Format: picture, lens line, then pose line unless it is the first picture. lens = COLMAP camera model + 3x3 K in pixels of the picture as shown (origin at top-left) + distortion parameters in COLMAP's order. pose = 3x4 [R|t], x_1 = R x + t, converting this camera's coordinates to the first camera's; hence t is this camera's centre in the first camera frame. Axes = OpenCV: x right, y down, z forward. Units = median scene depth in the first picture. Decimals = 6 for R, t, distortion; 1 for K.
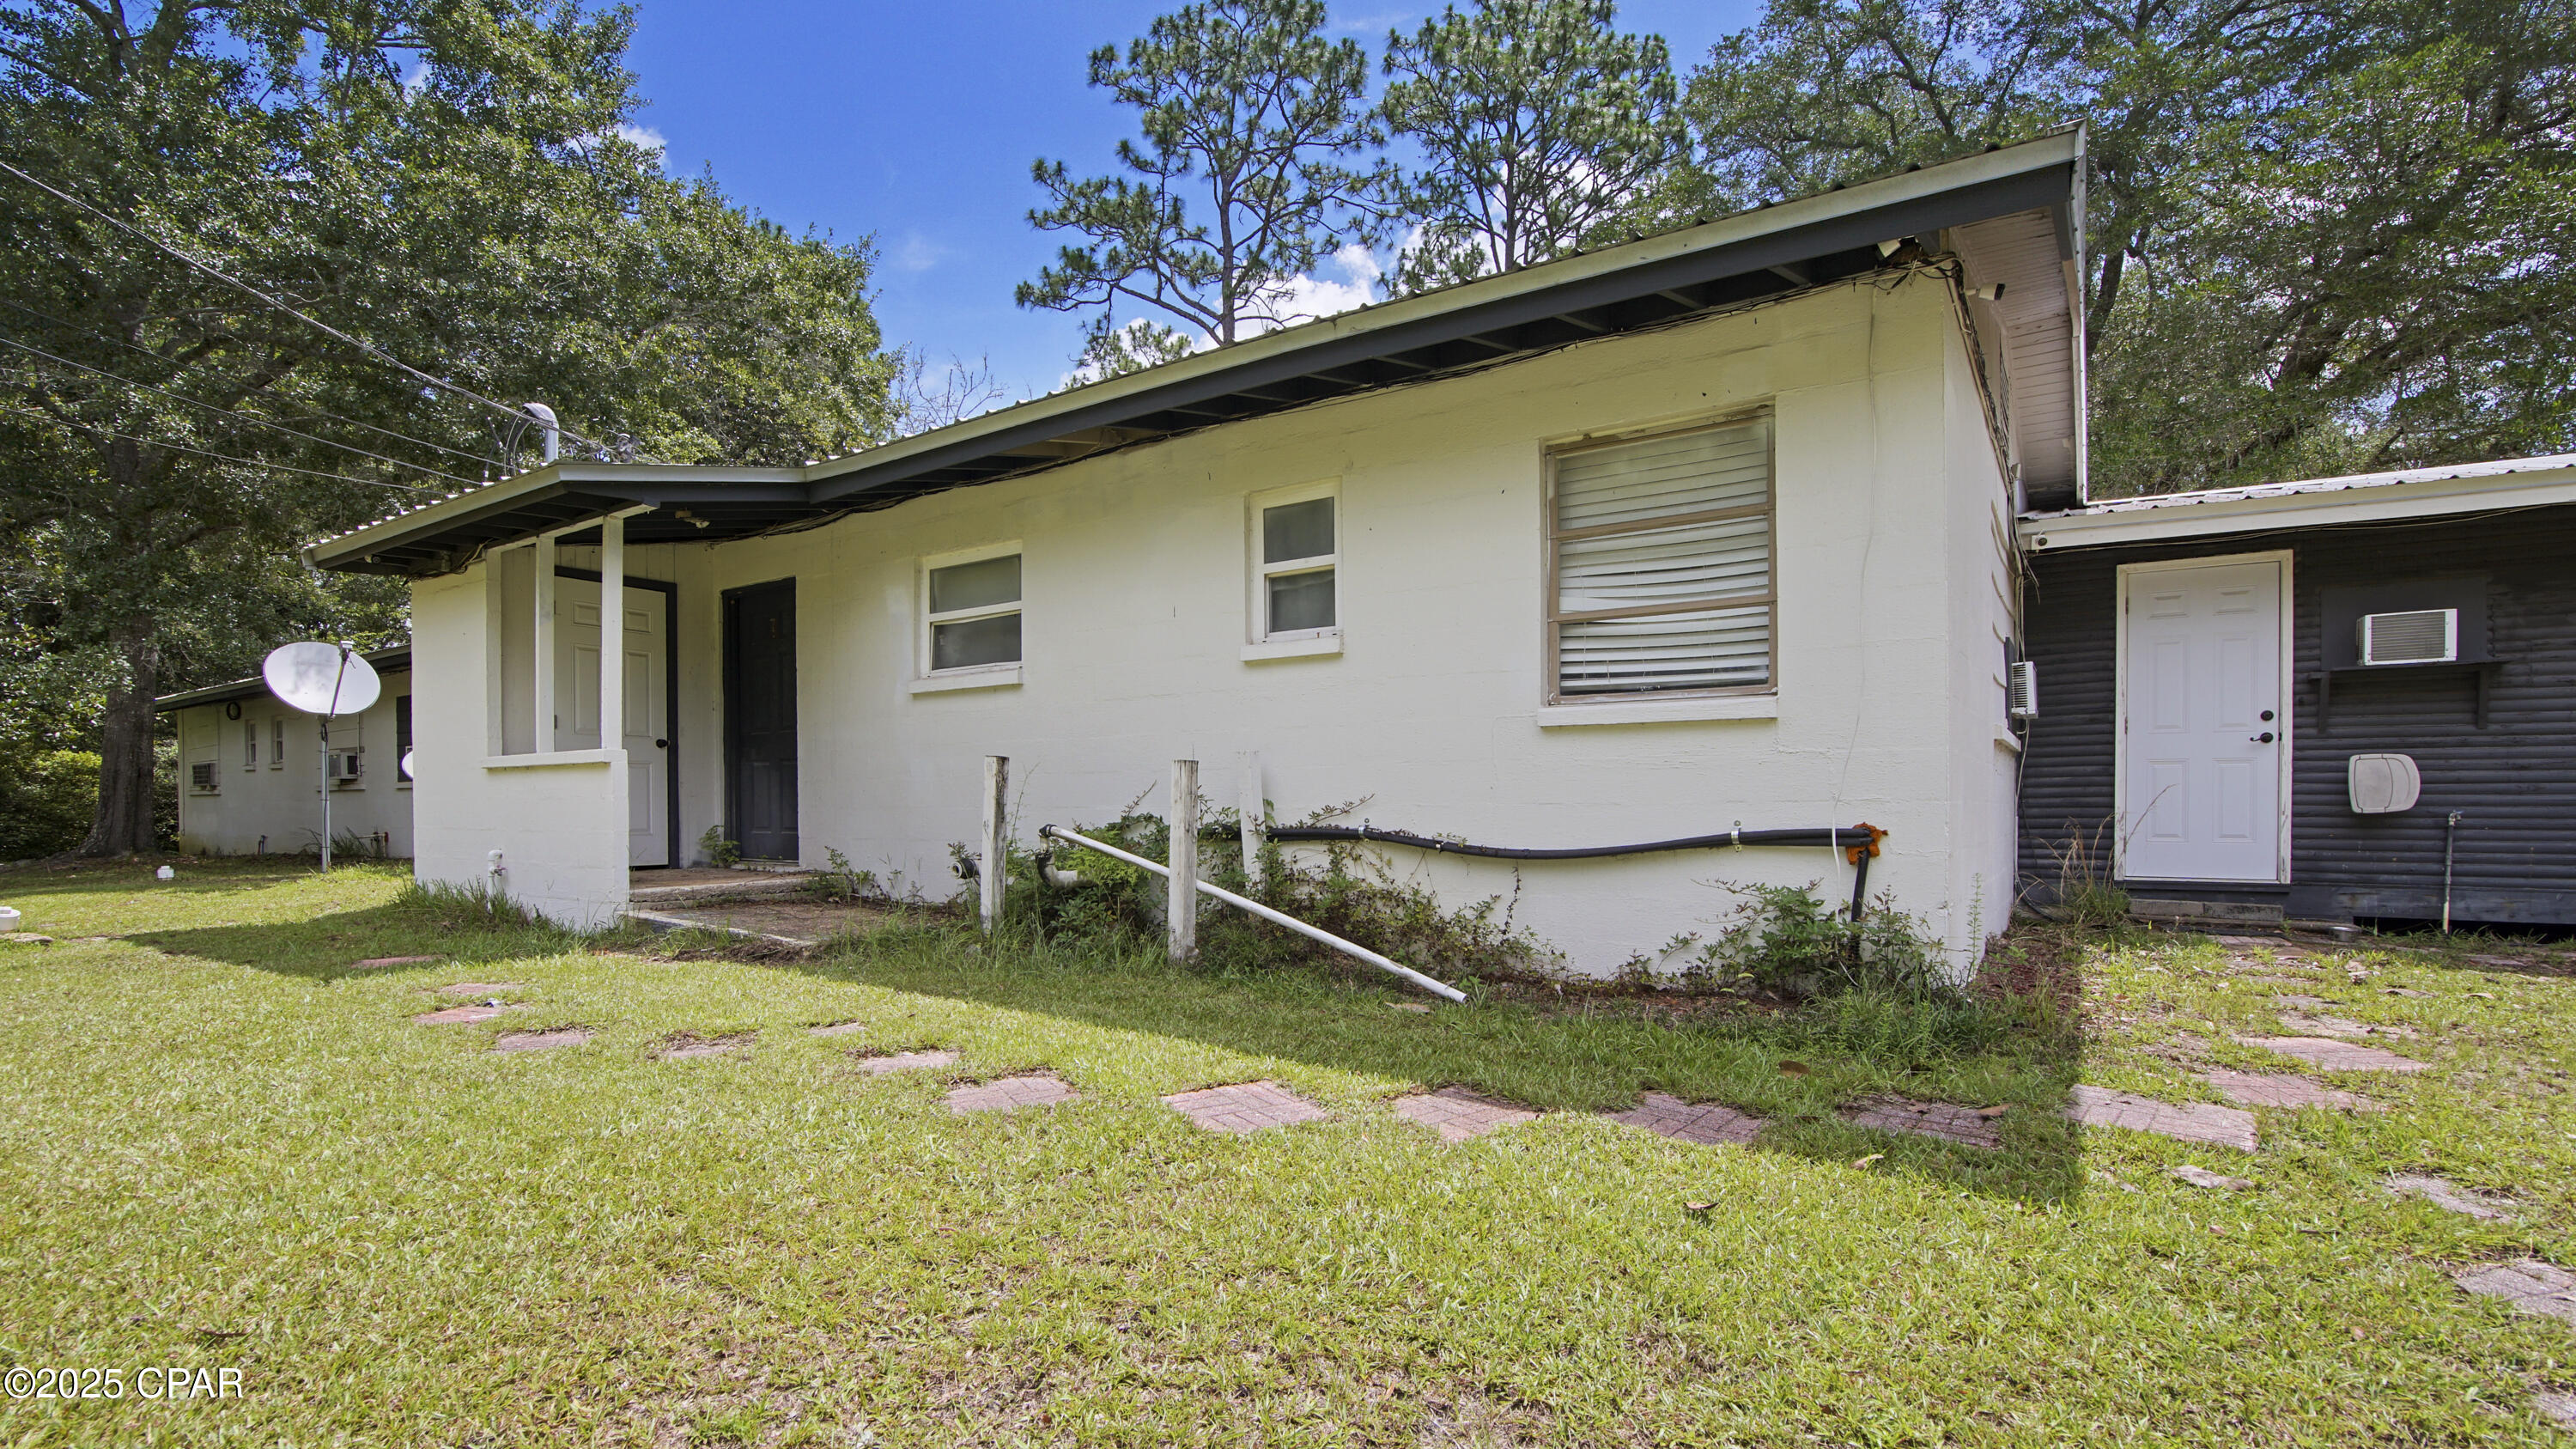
lens RADIAL K [[1195.2, 0, 1278.6], [0, 1195.2, 800.2], [0, 0, 1]] dist [-0.014571, 0.000150]
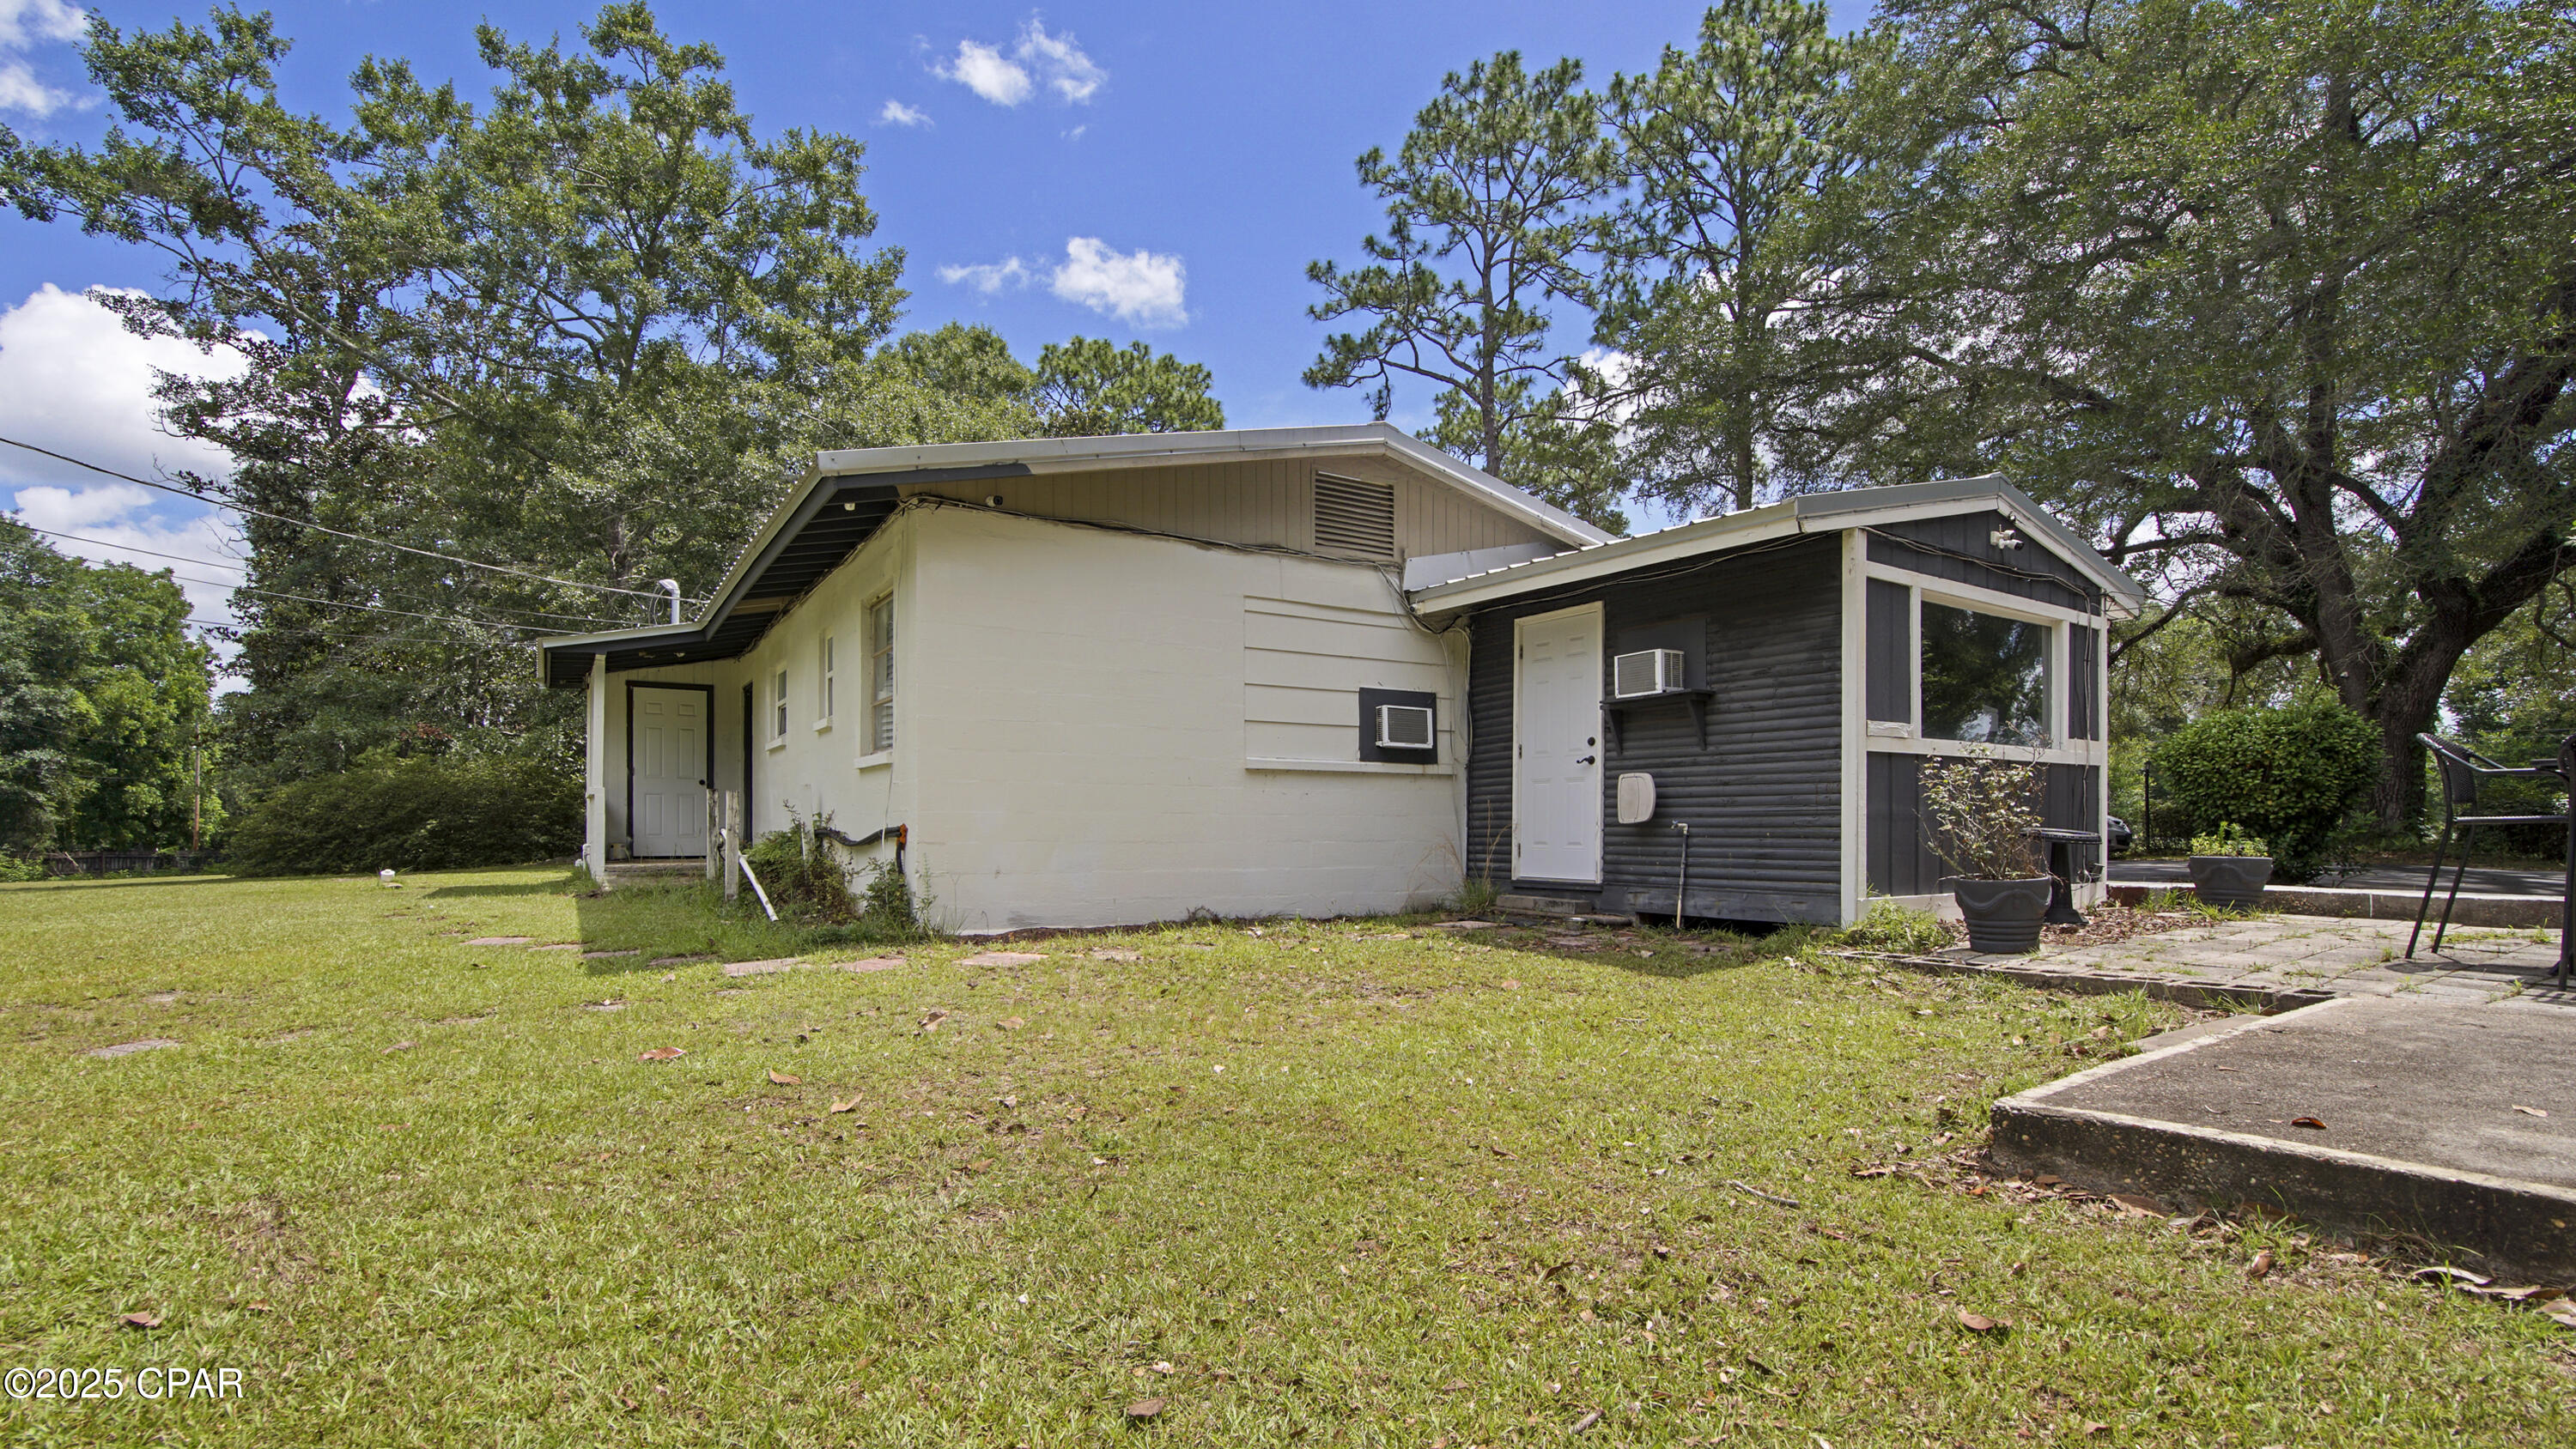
lens RADIAL K [[1141.5, 0, 1250.8], [0, 1141.5, 821.8], [0, 0, 1]] dist [-0.028700, 0.001331]
pose [[0.922754, -0.002434, -0.385382, 0.900070], [0.002294, 0.999997, -0.000823, 0.008208], [0.385383, -0.000125, 0.922757, -0.167670]]
